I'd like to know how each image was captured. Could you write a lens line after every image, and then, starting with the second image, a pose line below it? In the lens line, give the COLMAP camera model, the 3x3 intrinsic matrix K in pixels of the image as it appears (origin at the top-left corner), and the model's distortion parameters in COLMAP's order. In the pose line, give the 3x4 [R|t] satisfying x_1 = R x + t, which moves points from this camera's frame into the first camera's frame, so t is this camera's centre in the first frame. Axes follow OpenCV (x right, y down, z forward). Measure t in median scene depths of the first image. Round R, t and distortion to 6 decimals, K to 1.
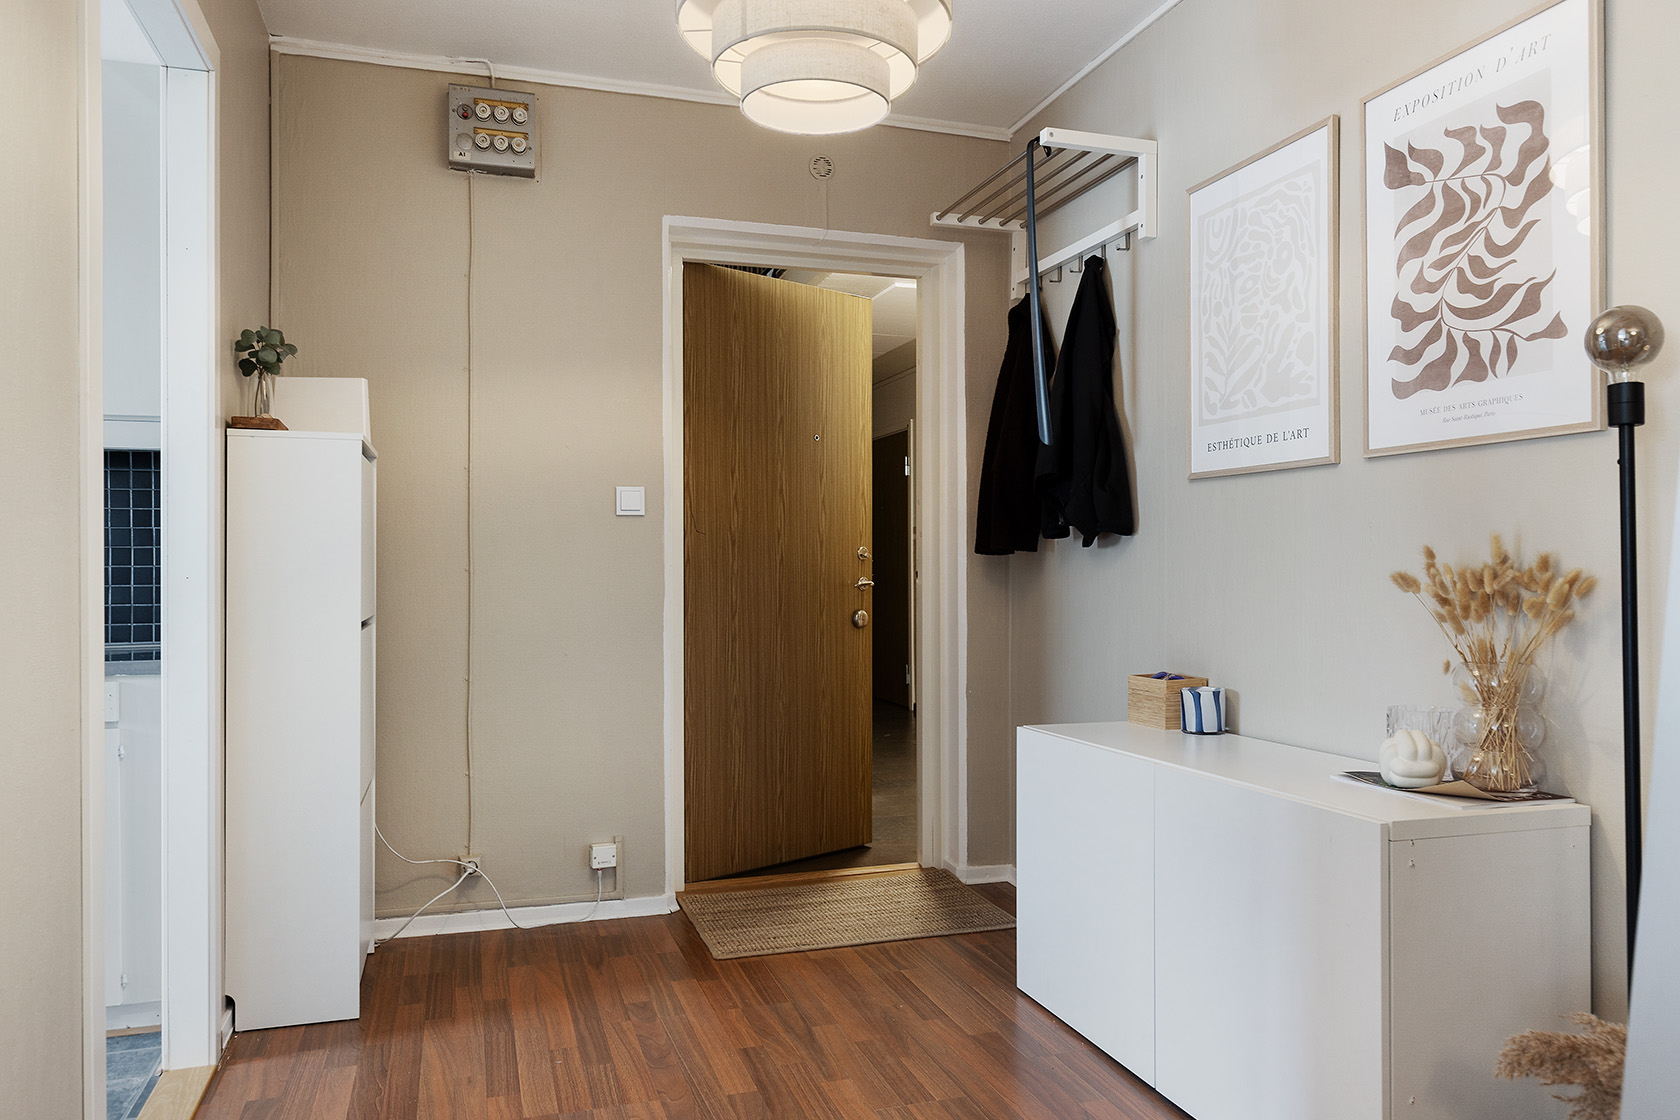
lens RADIAL K [[1165.3, 0, 840.1], [0, 1165.3, 560.7], [0, 0, 1]] dist [-0.002568, -0.001649]
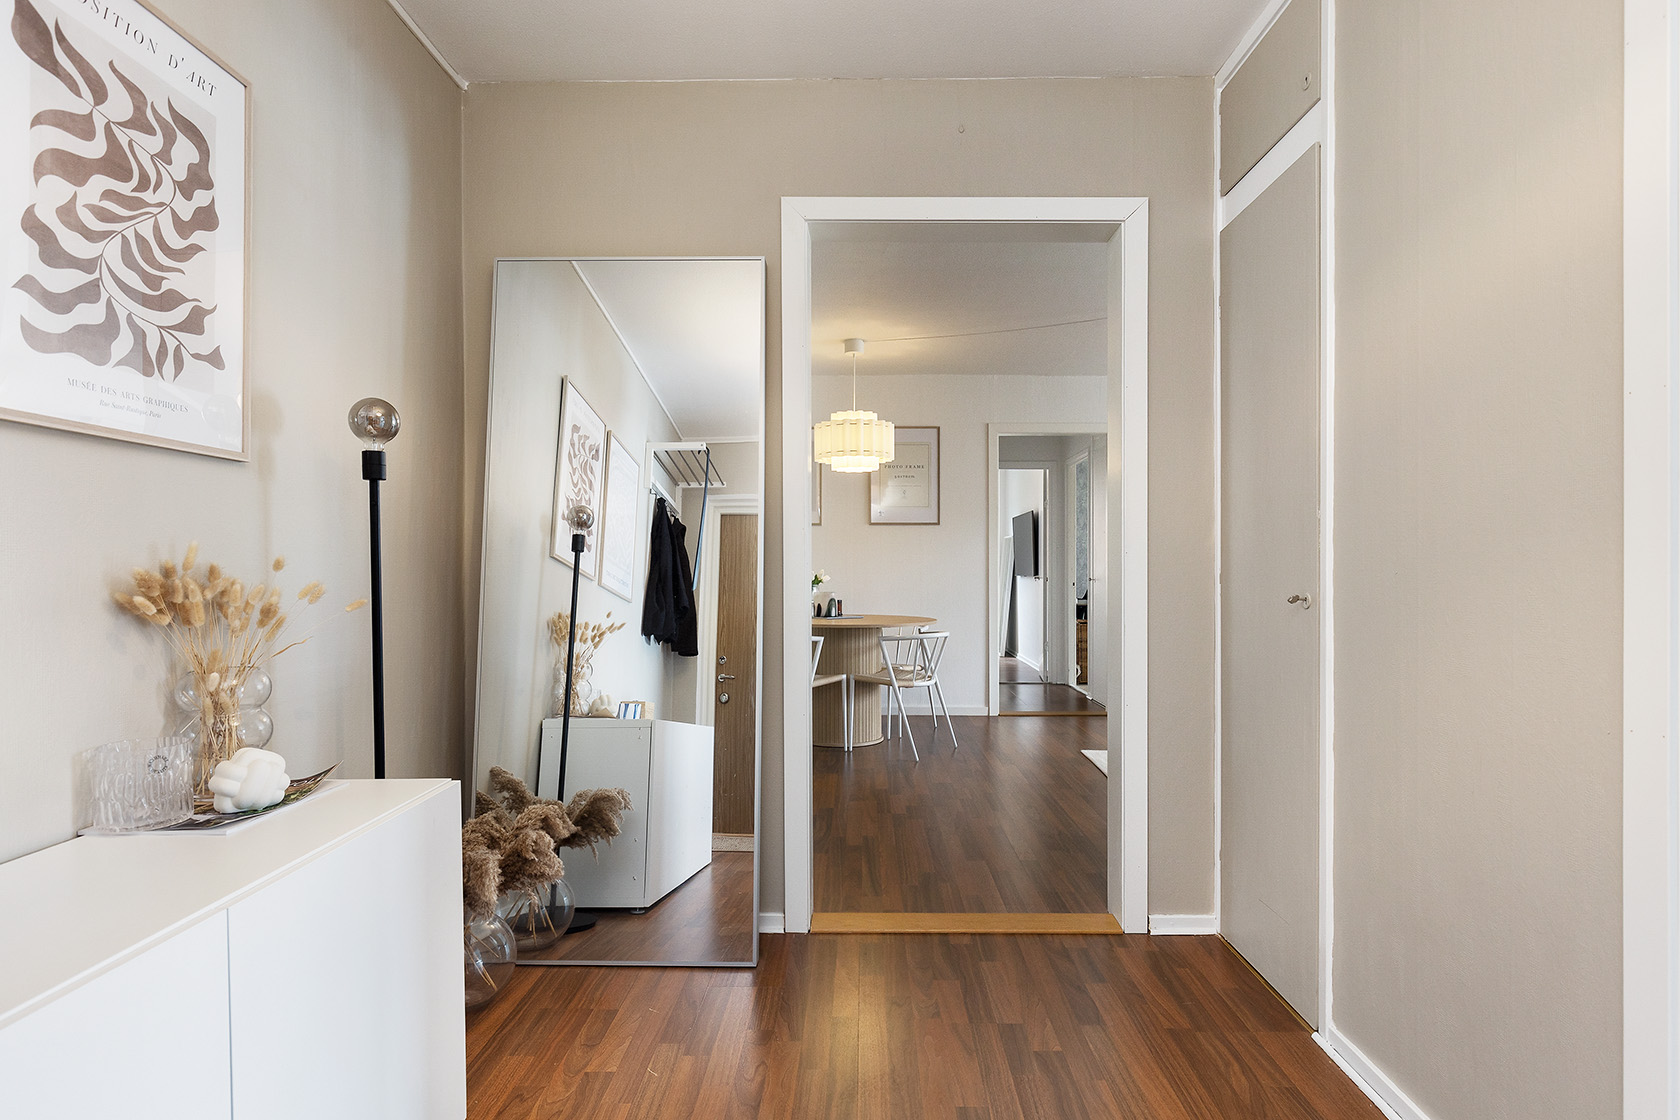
lens RADIAL K [[914.5, 0, 840.3], [0, 914.5, 563.3], [0, 0, 1]] dist [0.002234, 0.000829]
pose [[-0.947875, 0.005640, 0.318592, -0.199362], [0.002897, 0.999955, -0.009083, 0.002253], [-0.318629, -0.007686, -0.947848, 1.504812]]
